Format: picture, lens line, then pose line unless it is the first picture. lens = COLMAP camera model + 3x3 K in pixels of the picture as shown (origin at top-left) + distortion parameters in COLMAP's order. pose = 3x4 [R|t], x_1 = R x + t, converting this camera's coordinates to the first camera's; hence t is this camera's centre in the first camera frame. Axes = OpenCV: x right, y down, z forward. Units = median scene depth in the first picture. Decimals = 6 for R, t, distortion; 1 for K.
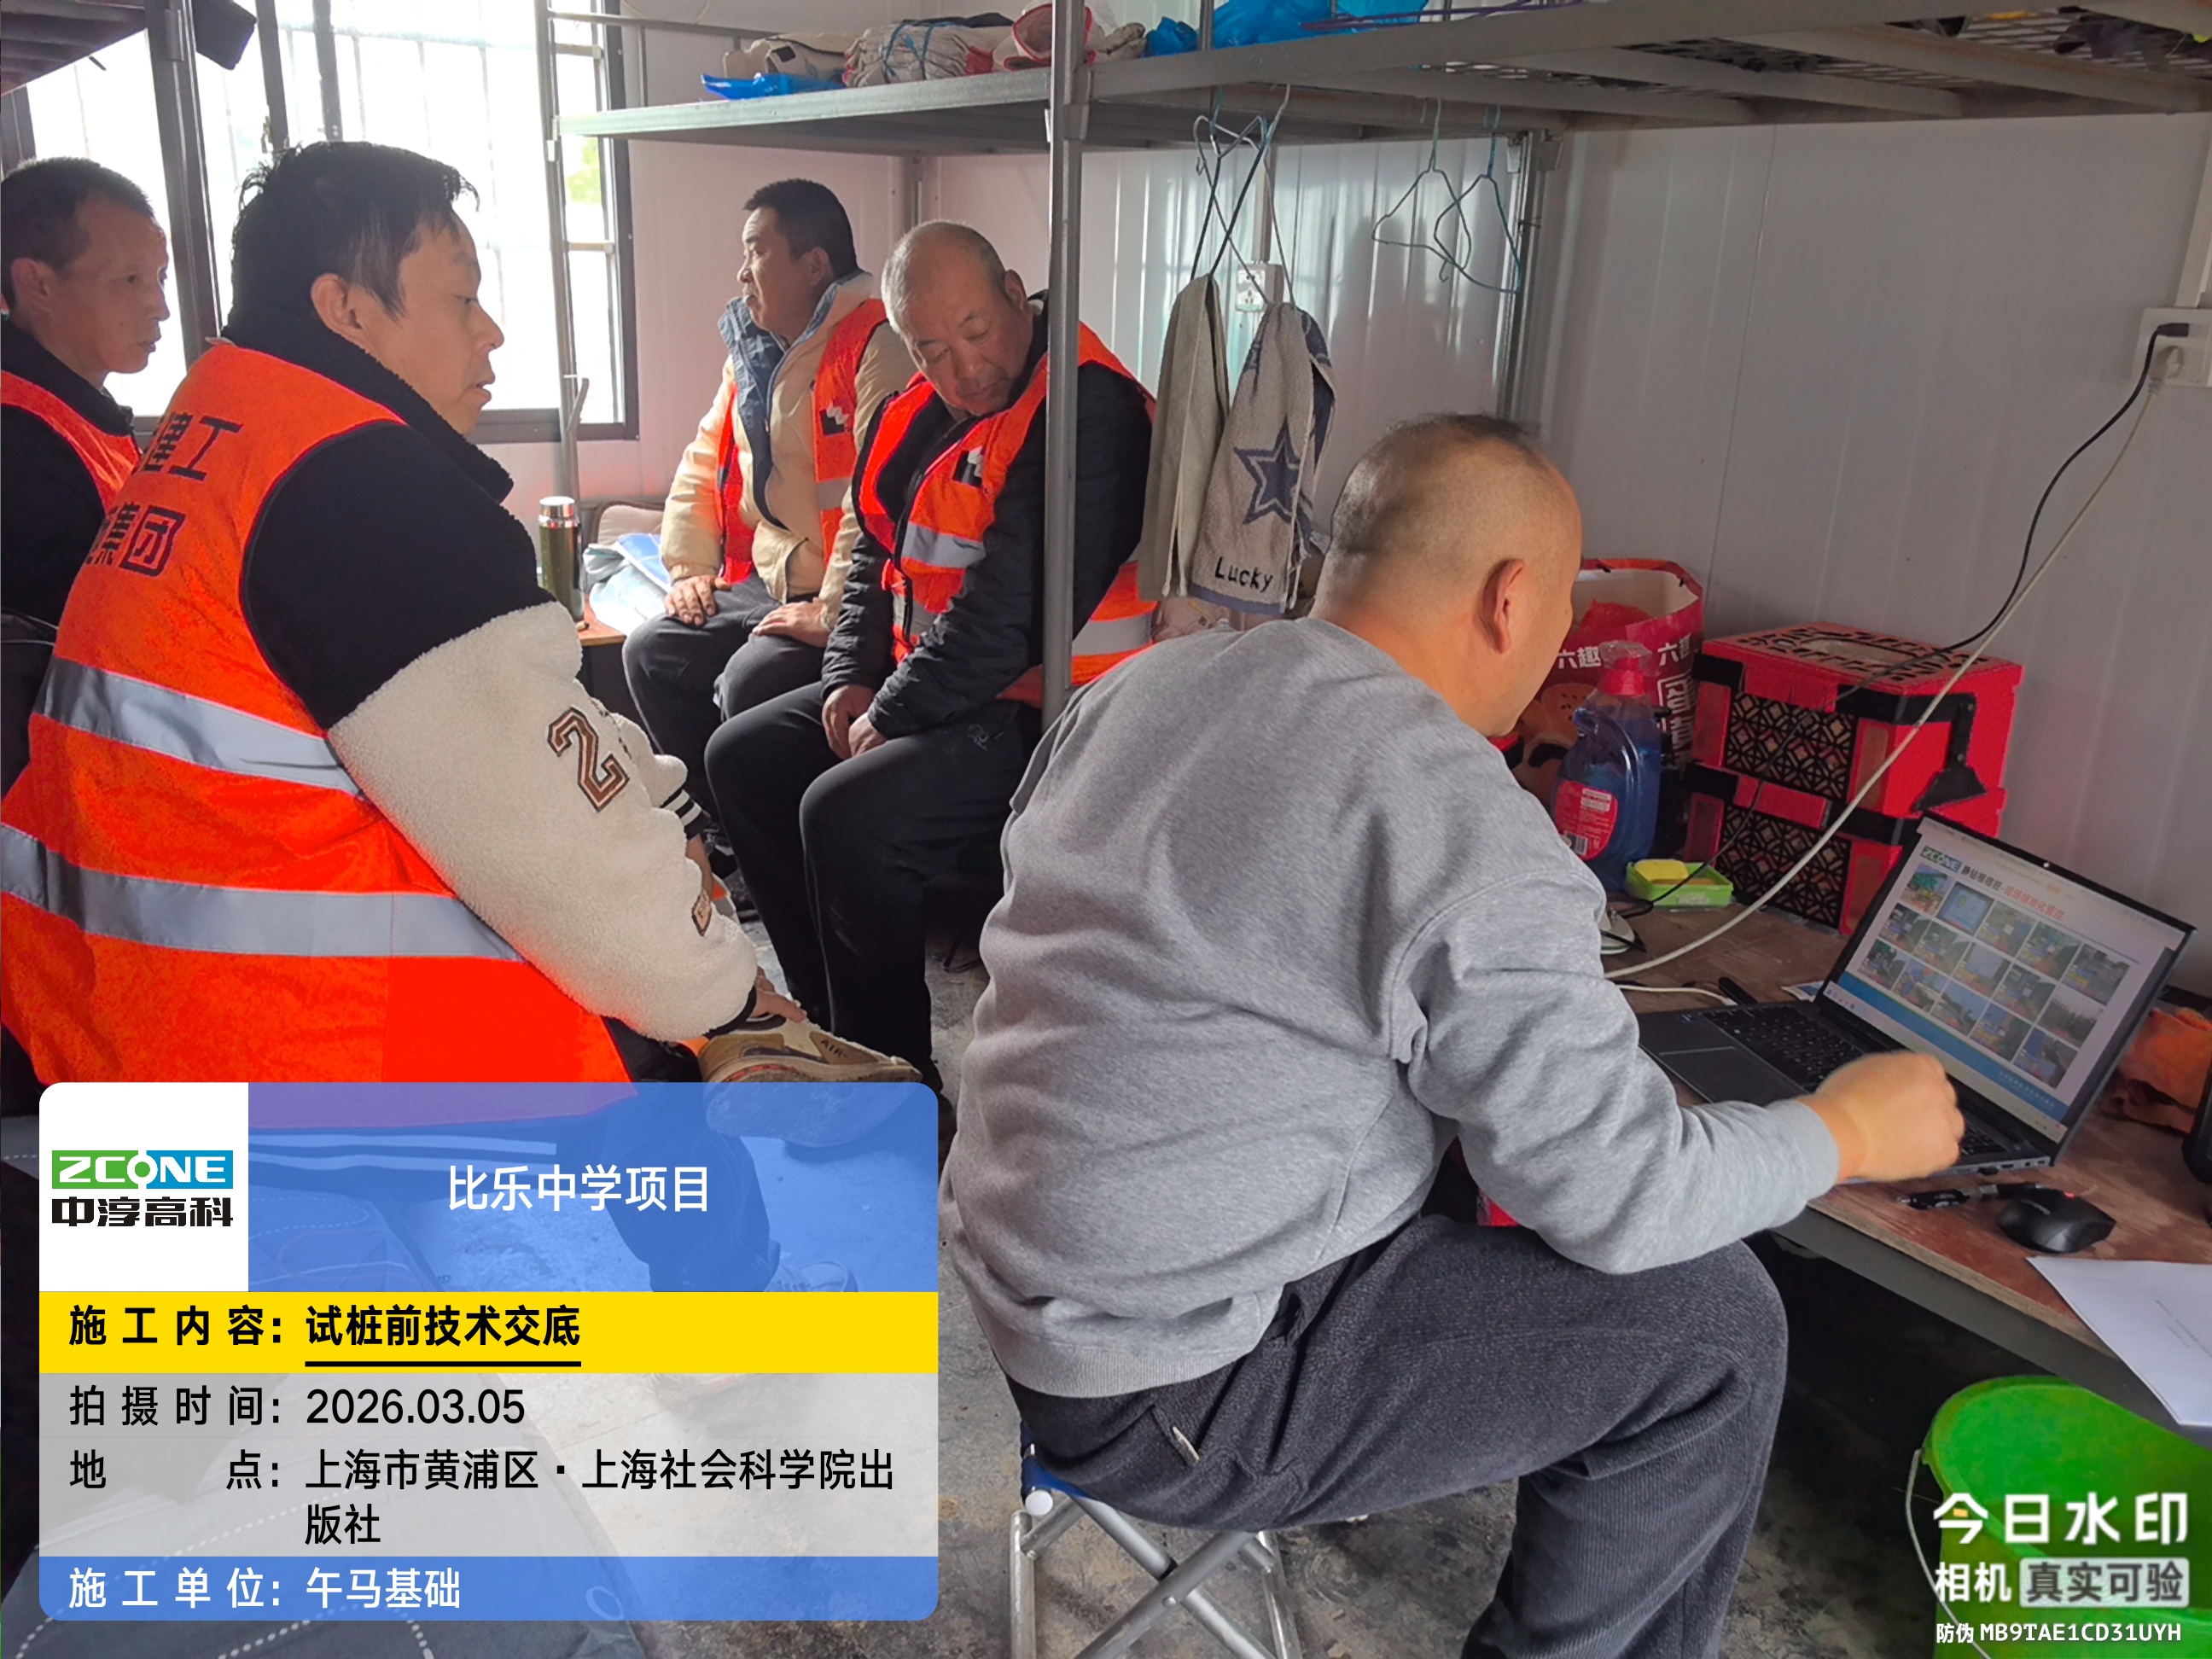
lens RADIAL K [[1813.0, 0, 1106.0], [0, 1813.0, 829.5], [0, 0, 1]] dist [0.044764, 0.007465]
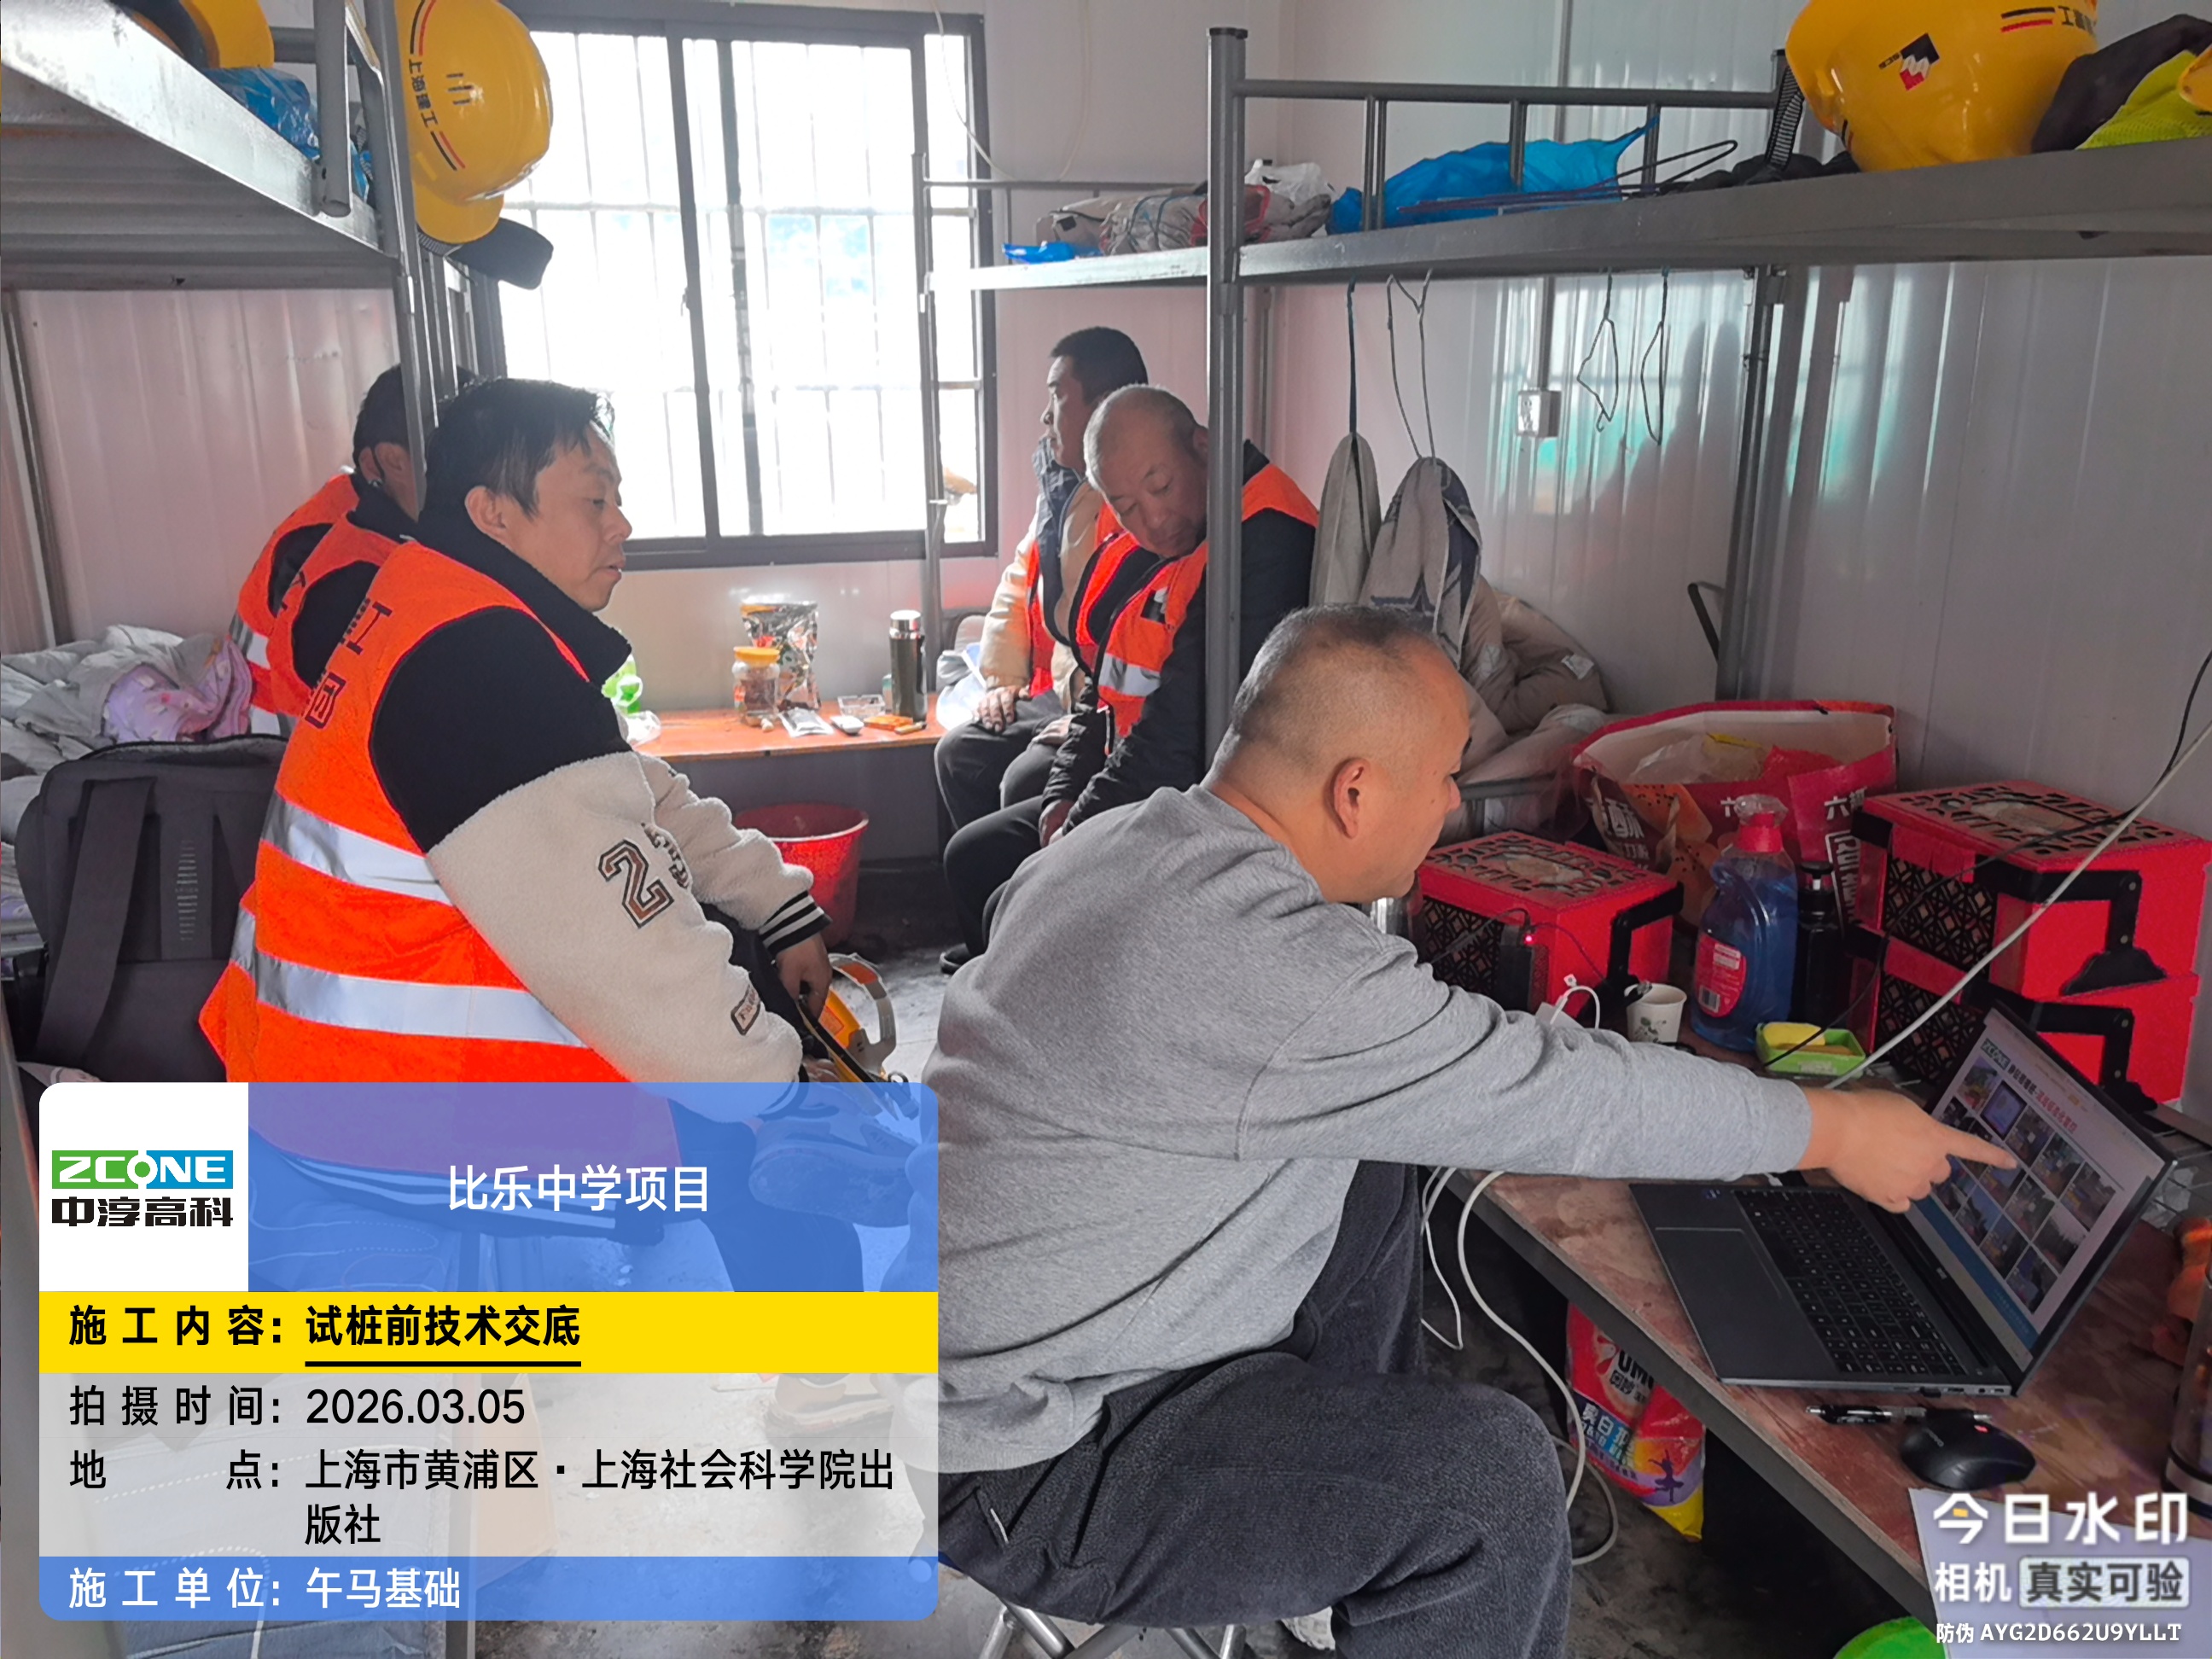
lens RADIAL K [[1870.9, 0, 1106.0], [0, 1870.9, 829.5], [0, 0, 1]] dist [0.072039, -0.000079]
pose [[0.945474, 0.045696, -0.322477, 0.278981], [-0.056279, 0.998137, -0.023566, -0.041799], [0.320800, 0.040429, 0.946284, -0.062357]]
